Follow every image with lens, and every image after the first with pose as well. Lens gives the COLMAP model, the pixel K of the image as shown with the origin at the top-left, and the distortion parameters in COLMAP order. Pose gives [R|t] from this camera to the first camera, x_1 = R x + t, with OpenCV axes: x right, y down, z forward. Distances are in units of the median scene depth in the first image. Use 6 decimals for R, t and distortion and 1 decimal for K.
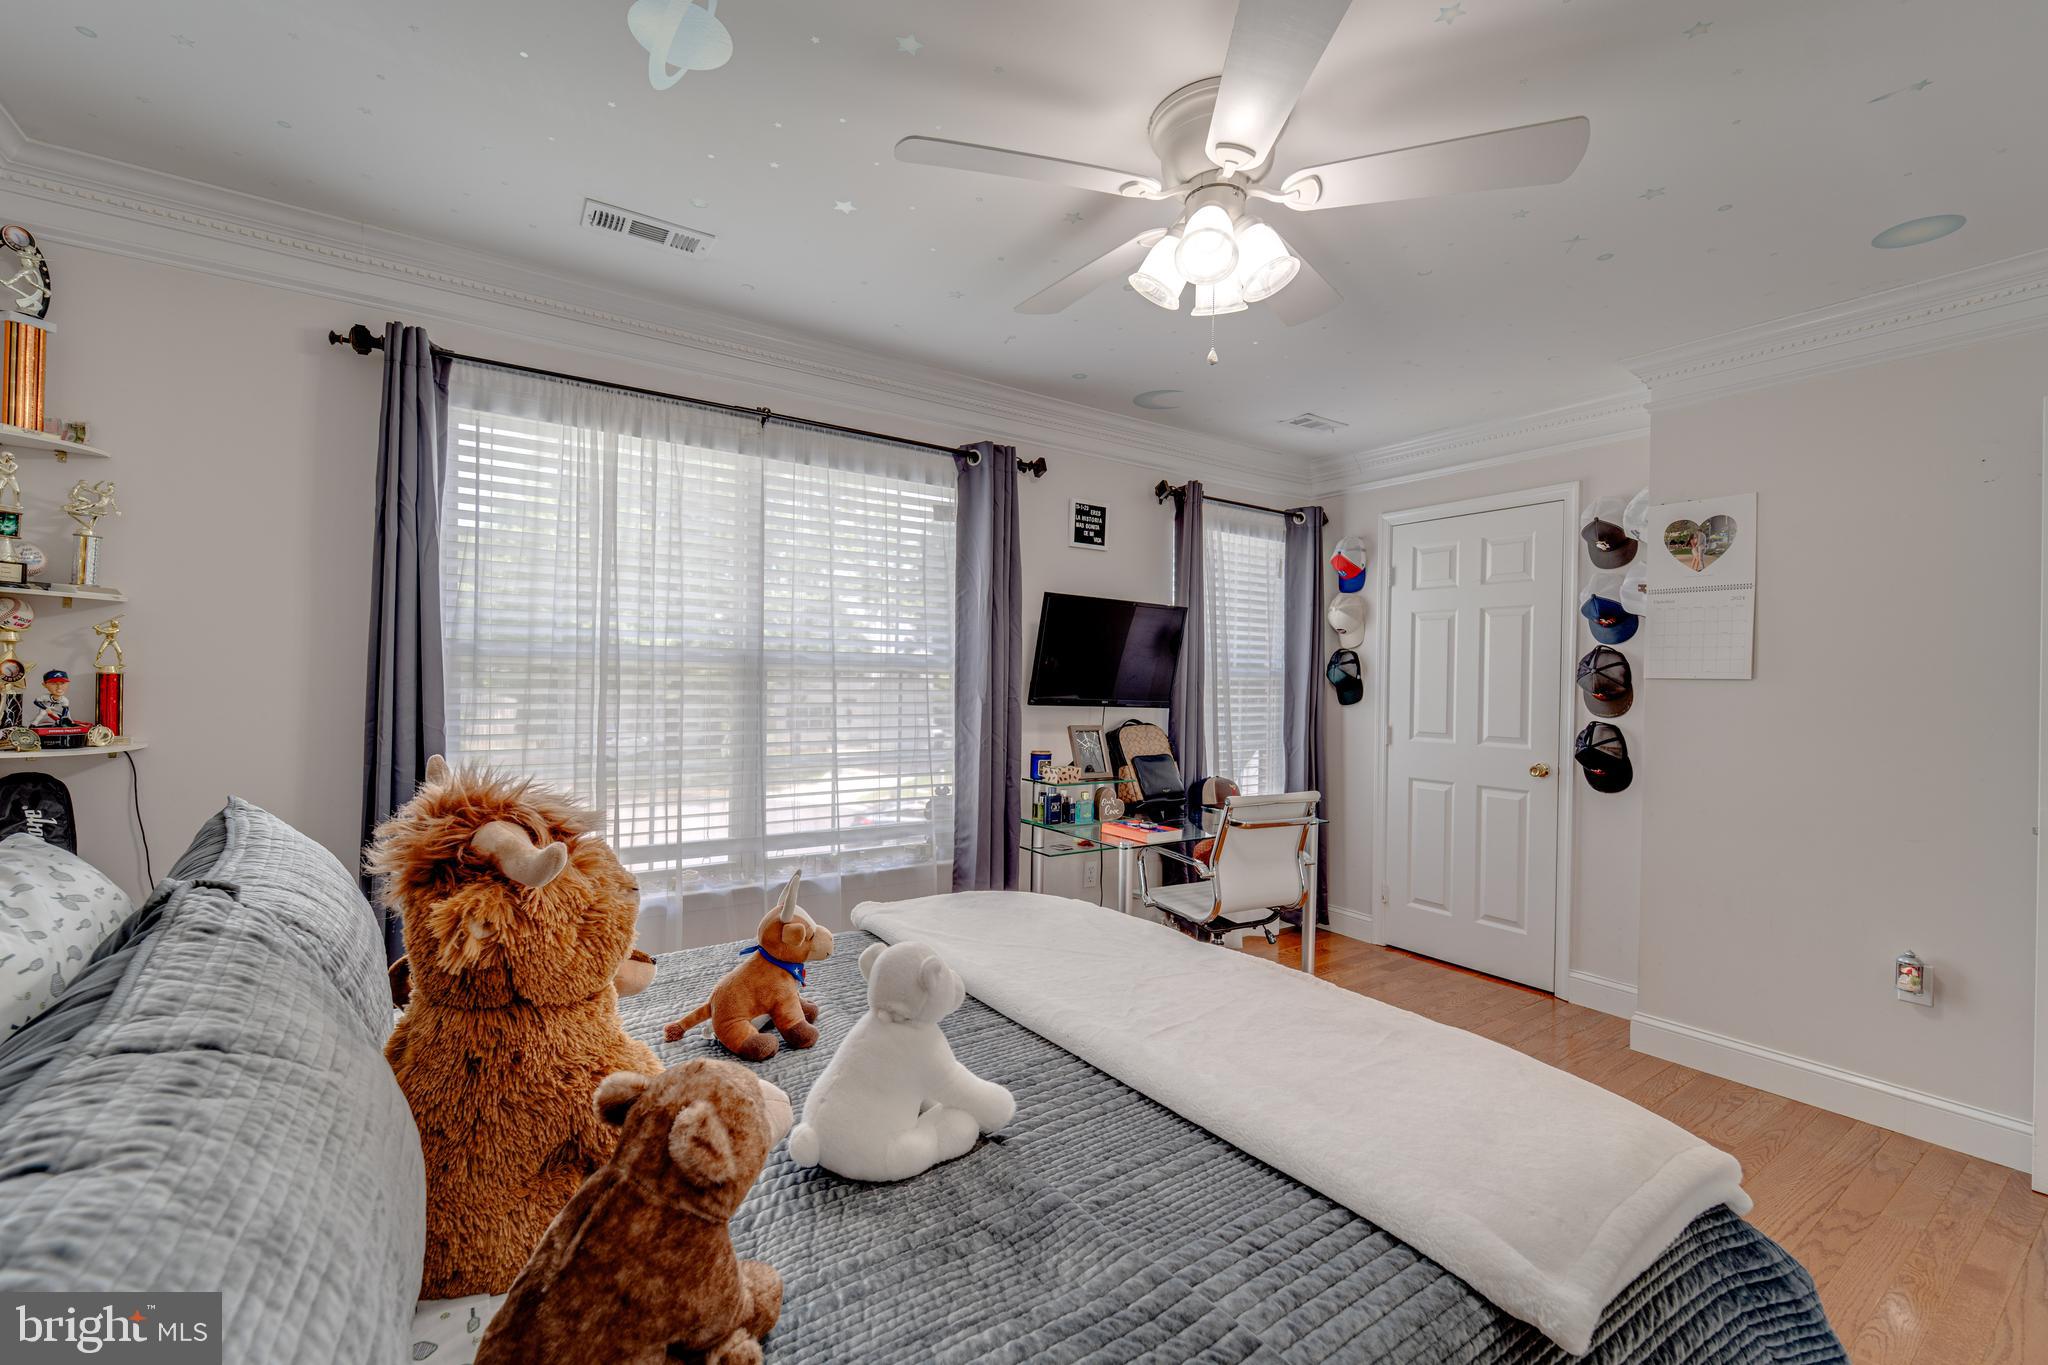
lens RADIAL K [[864.8, 0, 1024.0], [0, 864.8, 682.5], [0, 0, 1]] dist [0.001935, 0.000087]
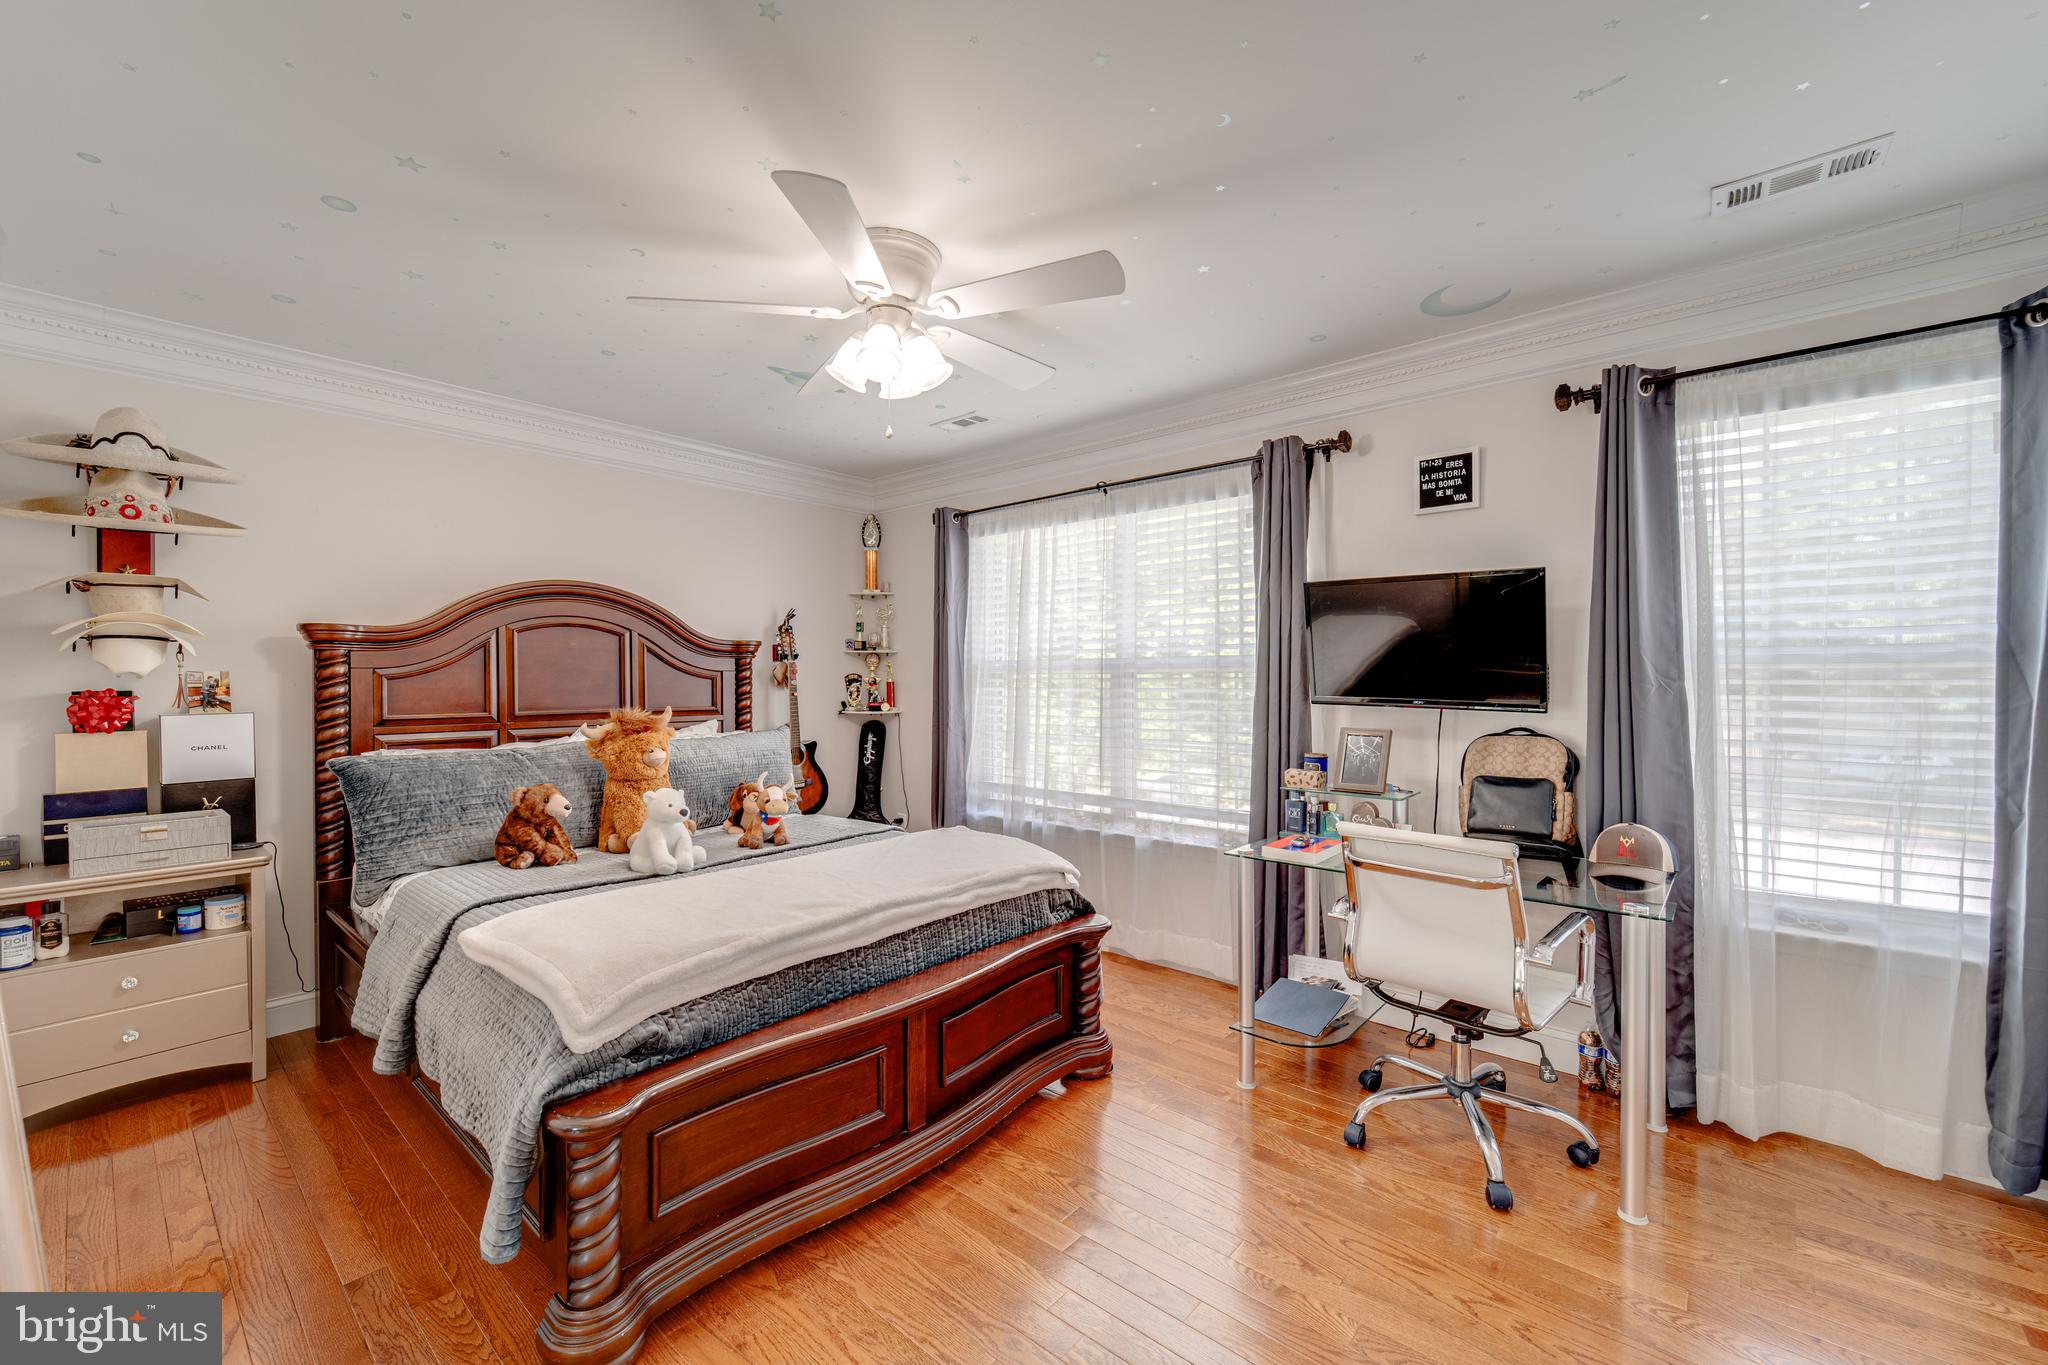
lens RADIAL K [[819.2, 0, 1033.2], [0, 819.2, 683.7], [0, 0, 1]] dist [-0.010364, 0.000001]
pose [[0.251535, -0.017762, -0.967685, 0.740396], [-0.002324, 0.999818, -0.018956, 0.021704], [0.967846, 0.007017, 0.251447, 0.457937]]
